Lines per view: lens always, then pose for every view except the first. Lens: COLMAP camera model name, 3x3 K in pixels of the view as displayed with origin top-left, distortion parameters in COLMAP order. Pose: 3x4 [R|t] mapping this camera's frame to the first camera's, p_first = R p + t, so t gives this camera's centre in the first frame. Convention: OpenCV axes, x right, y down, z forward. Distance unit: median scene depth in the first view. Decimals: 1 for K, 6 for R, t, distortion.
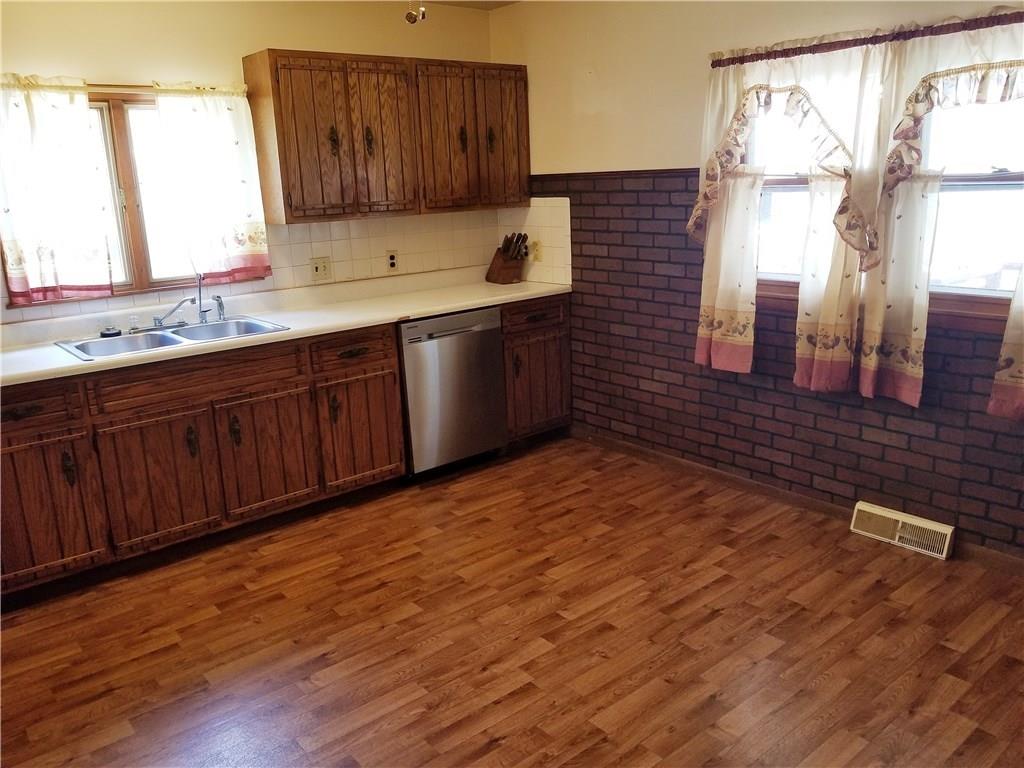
lens RADIAL K [[805.7, 0, 510.5], [0, 805.7, 378.6], [0, 0, 1]] dist [-0.001536, -0.001548]
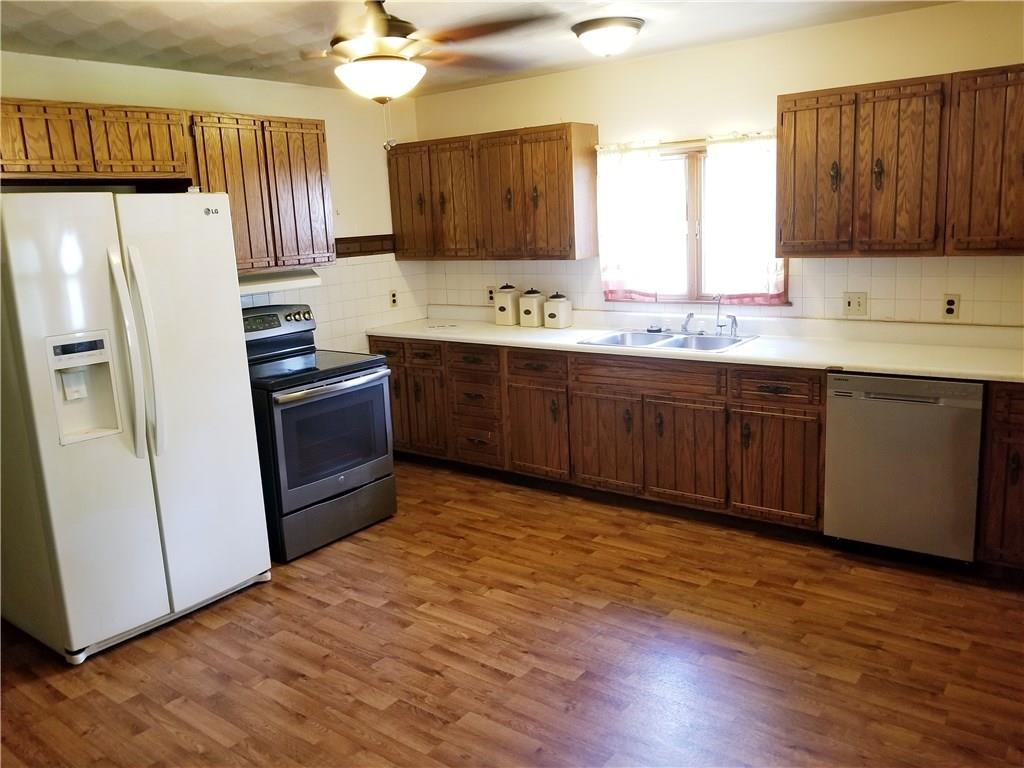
lens RADIAL K [[811.8, 0, 509.6], [0, 811.8, 366.5], [0, 0, 1]] dist [-0.000834, -0.016832]
pose [[0.227230, 0.207569, -0.951463, 0.690831], [-0.196593, 0.966683, 0.163939, -0.160924], [0.953791, 0.149799, 0.260466, 0.414885]]
